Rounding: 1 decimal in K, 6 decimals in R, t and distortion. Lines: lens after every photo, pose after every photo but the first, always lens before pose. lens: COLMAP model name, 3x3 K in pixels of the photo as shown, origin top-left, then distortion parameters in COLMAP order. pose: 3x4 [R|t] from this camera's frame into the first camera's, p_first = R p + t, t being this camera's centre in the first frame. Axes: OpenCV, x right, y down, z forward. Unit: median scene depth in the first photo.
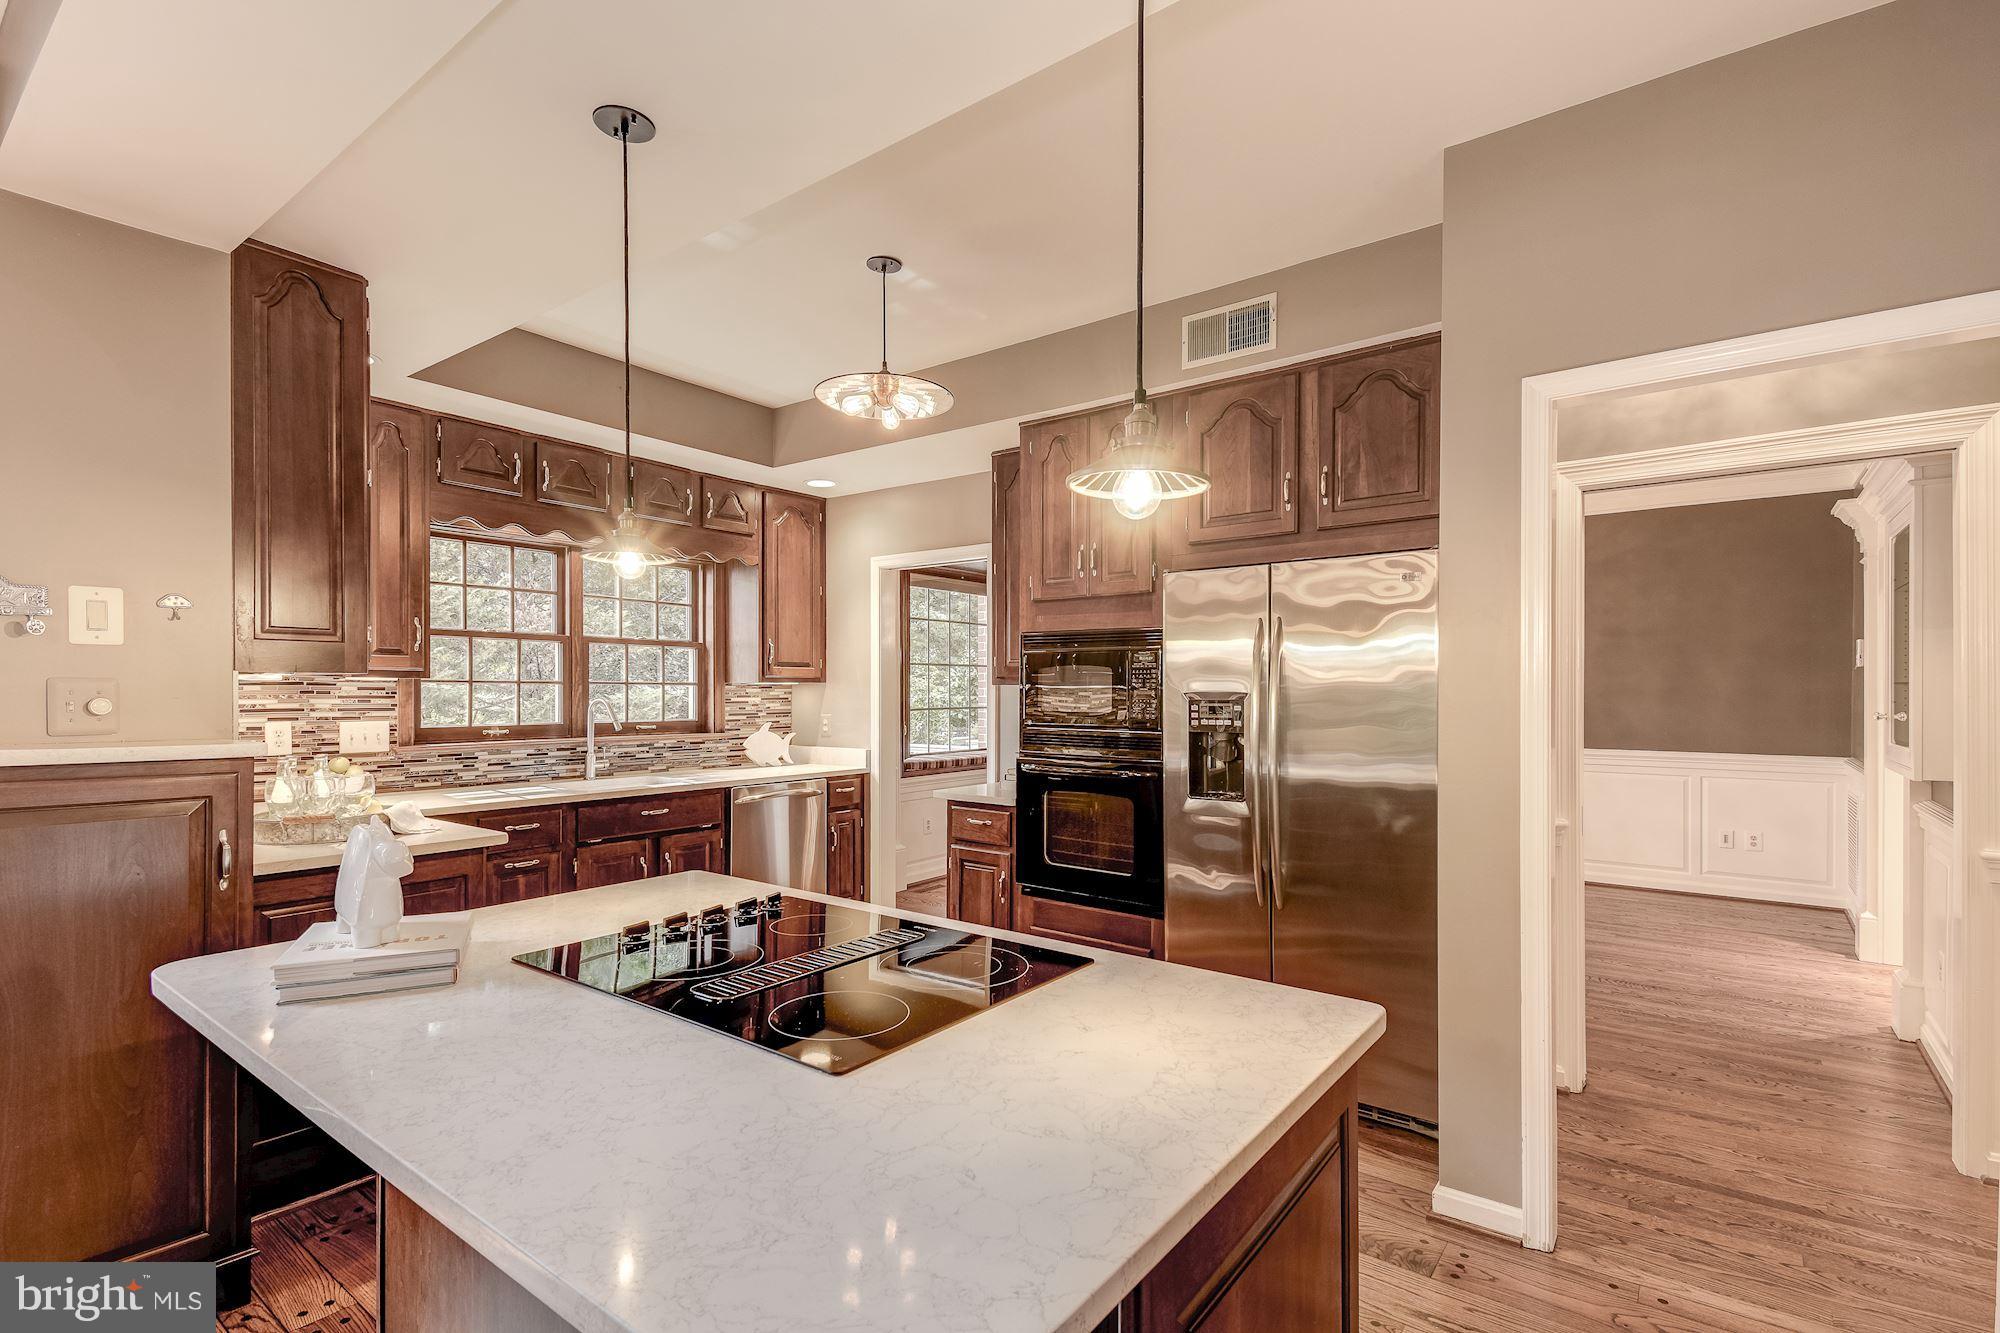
lens RADIAL K [[890.1, 0, 1005.8], [0, 890.1, 683.7], [0, 0, 1]] dist [0.002606, -0.000115]
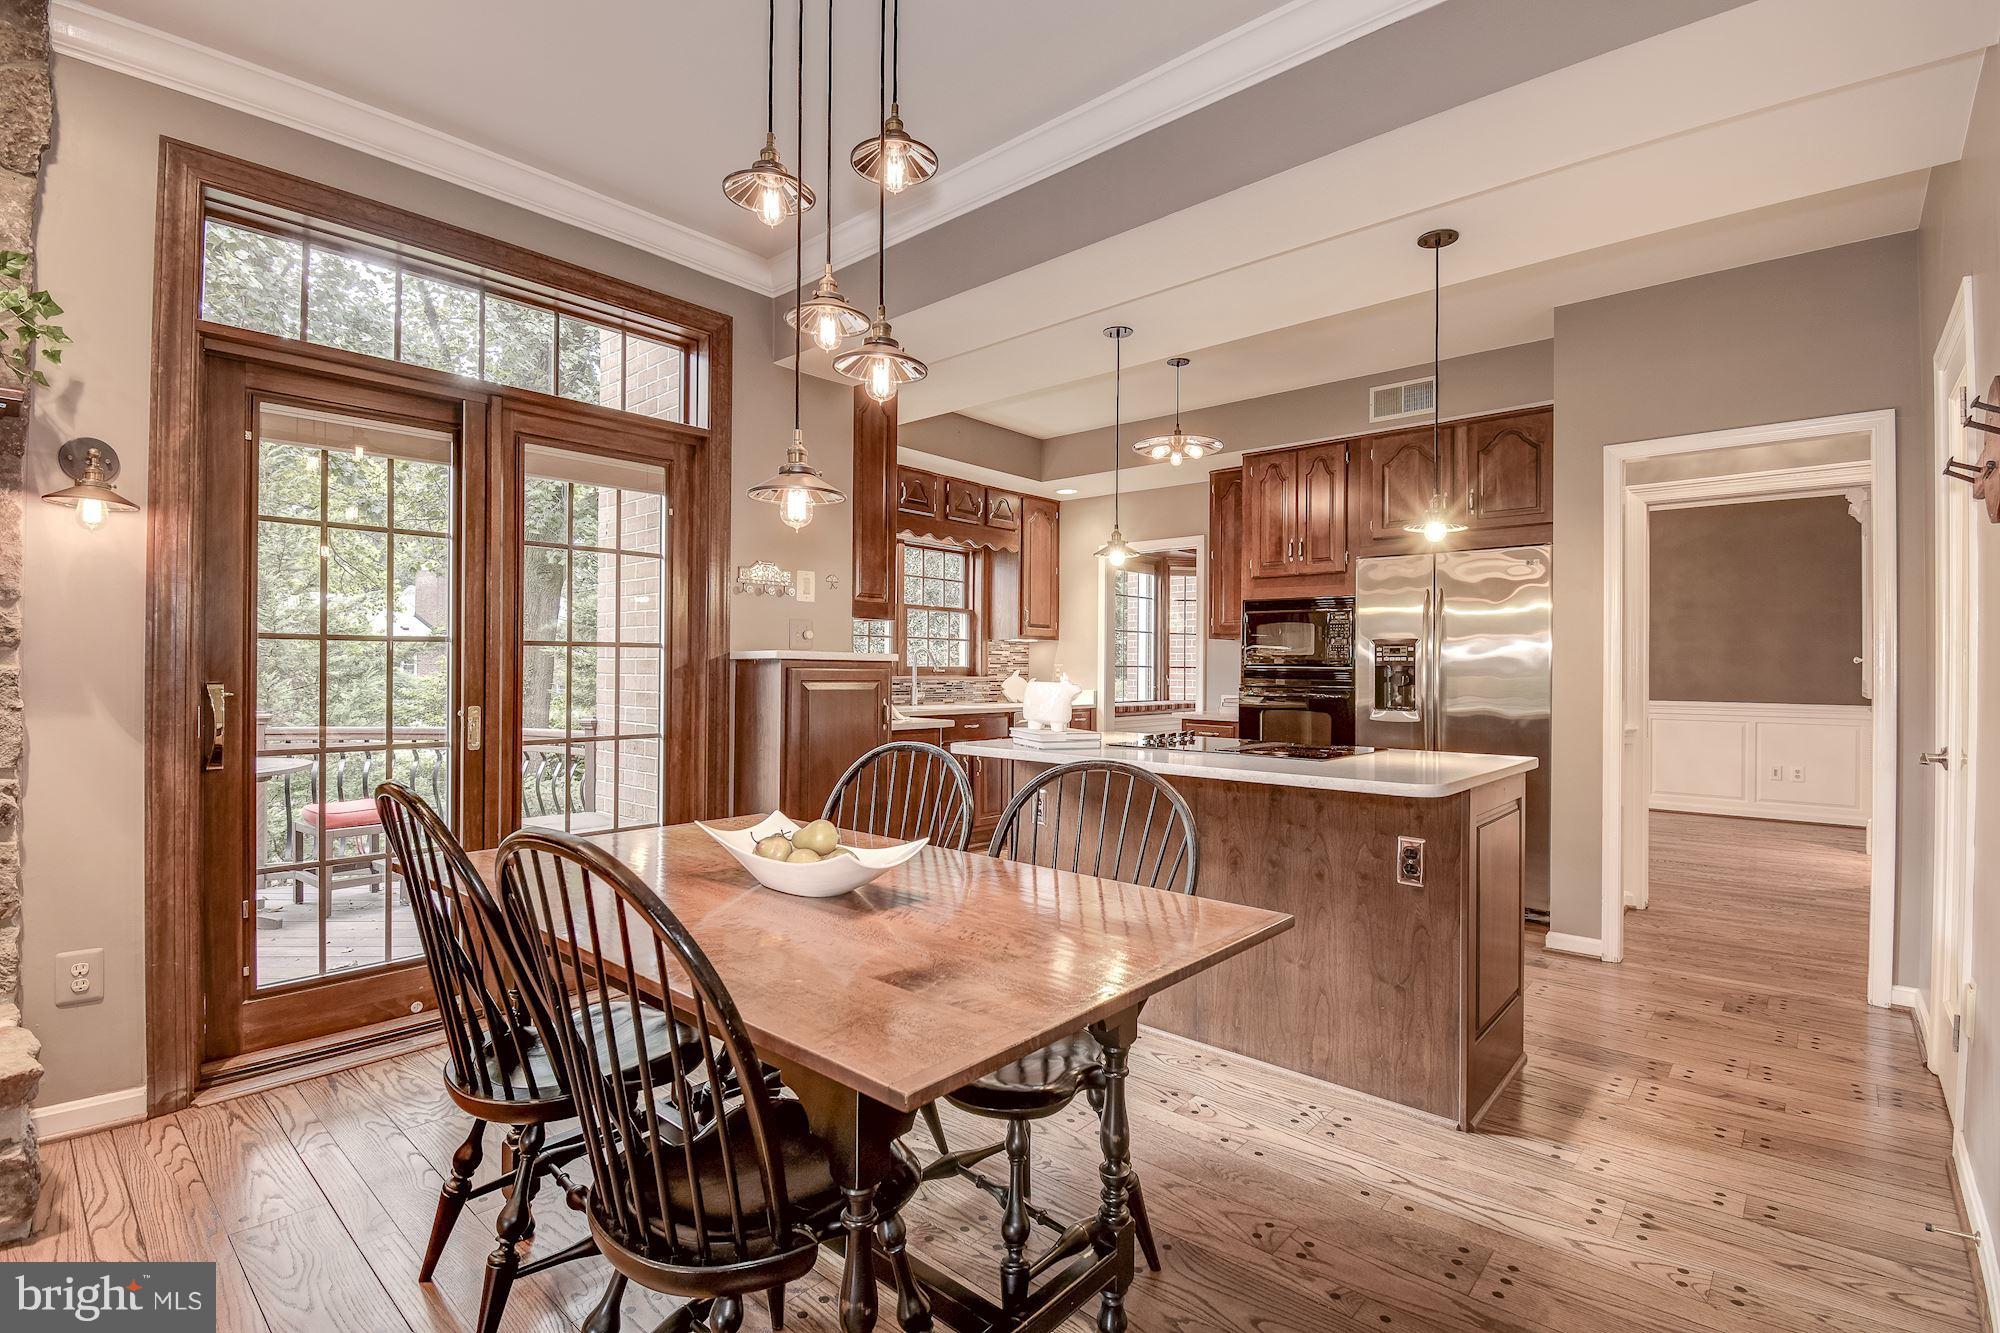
lens RADIAL K [[945.9, 0, 977.6], [0, 945.9, 664.9], [0, 0, 1]] dist [-0.000791, -0.015863]
pose [[0.997653, 0.006547, -0.068158, -0.327863], [-0.006770, 0.999972, -0.003036, 0.058151], [0.068136, 0.003491, 0.997670, -0.586147]]
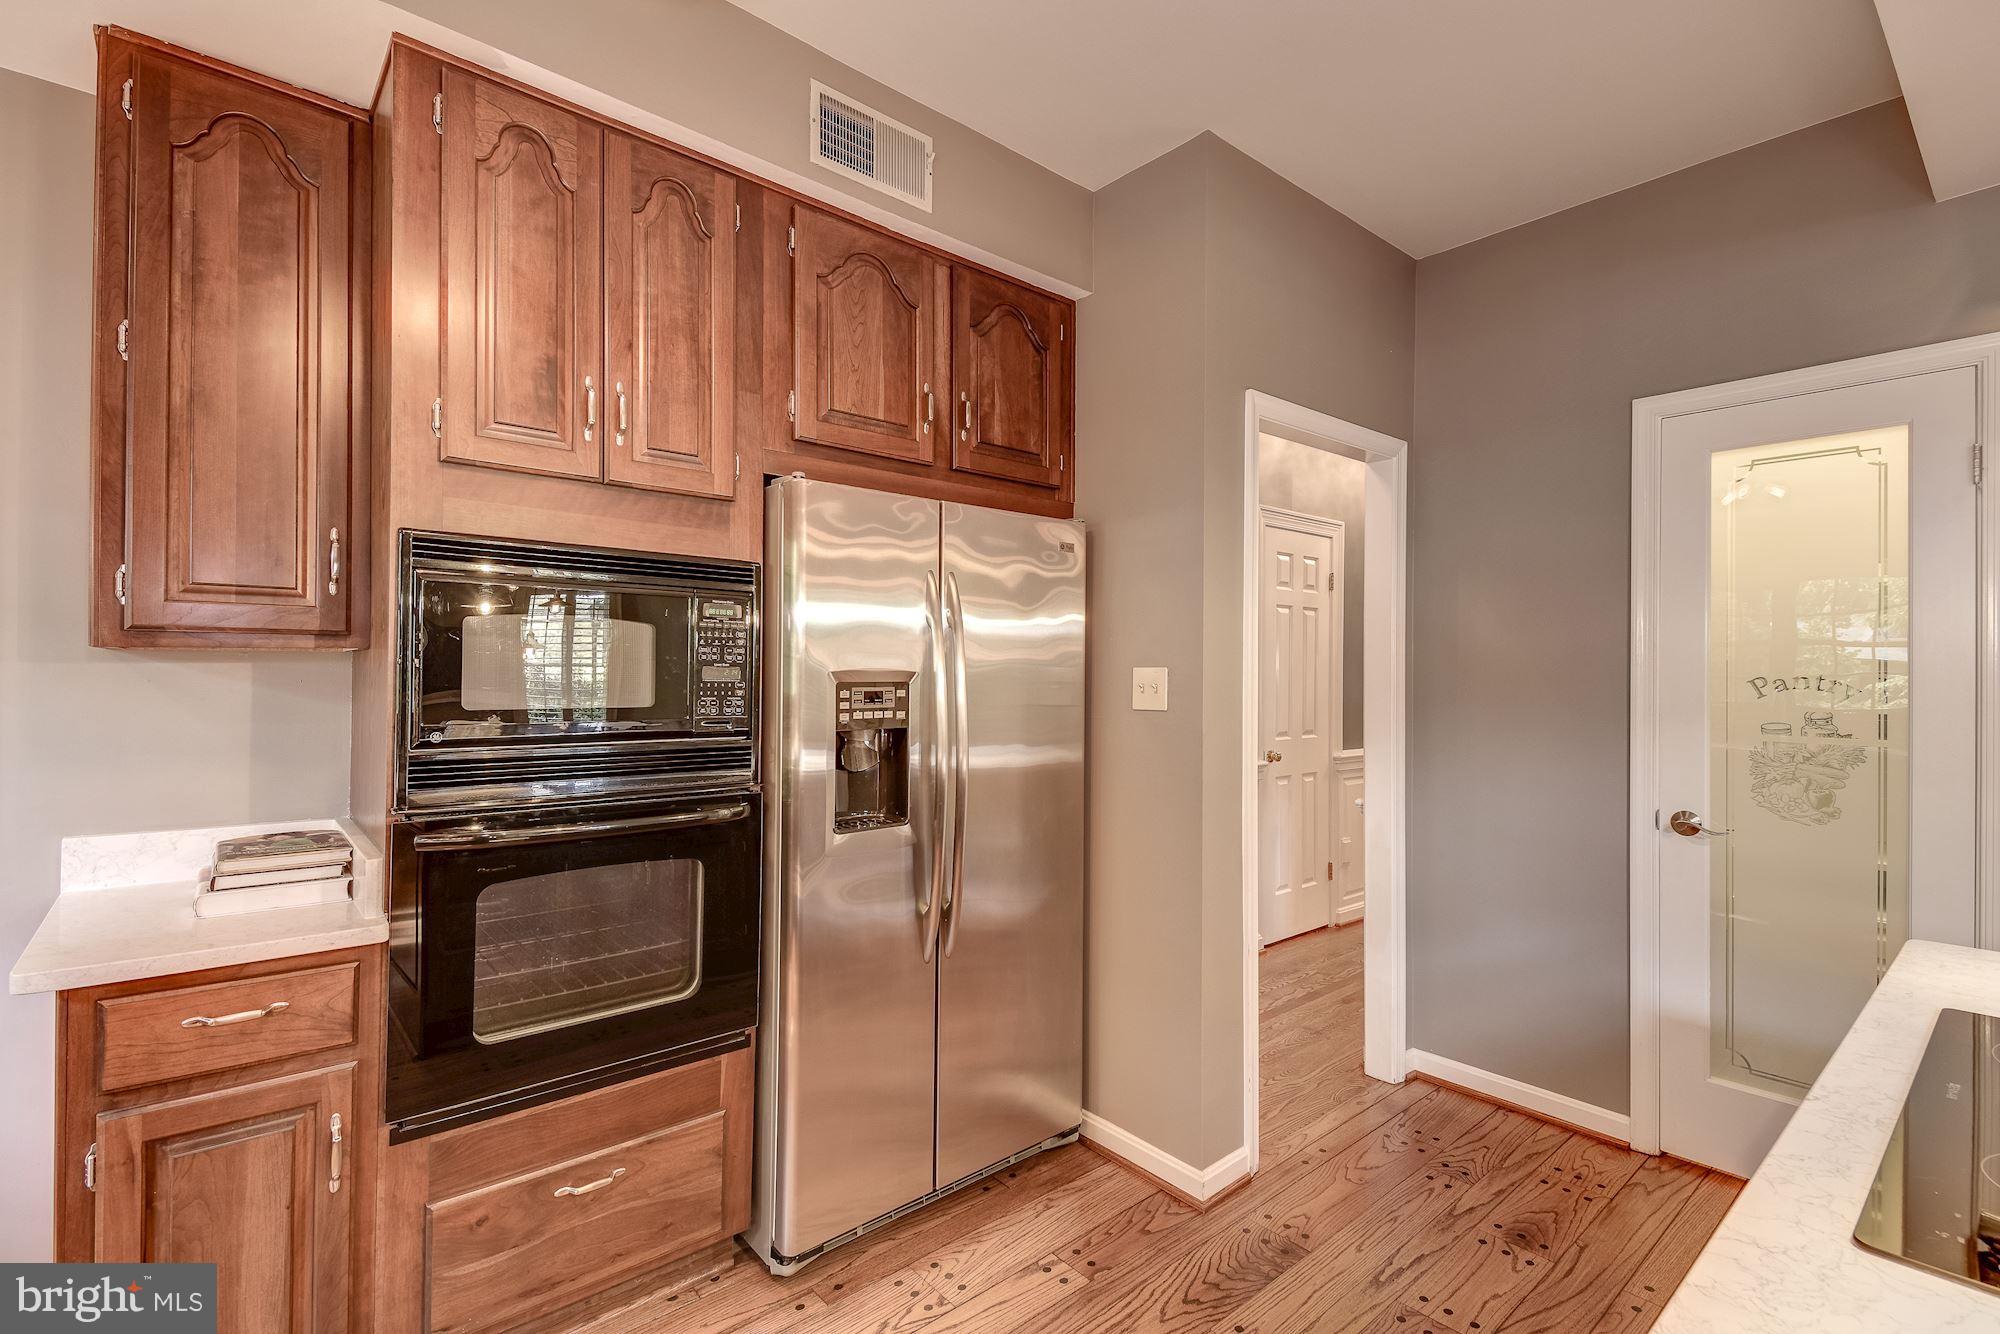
lens RADIAL K [[890.1, 0, 1005.8], [0, 890.1, 684.2], [0, 0, 1]] dist [0.002606, -0.000115]
pose [[0.191367, -0.005876, 0.981501, -0.380547], [-0.012671, 0.999884, 0.008456, 0.011646], [-0.981437, -0.014055, 0.191270, 0.707497]]
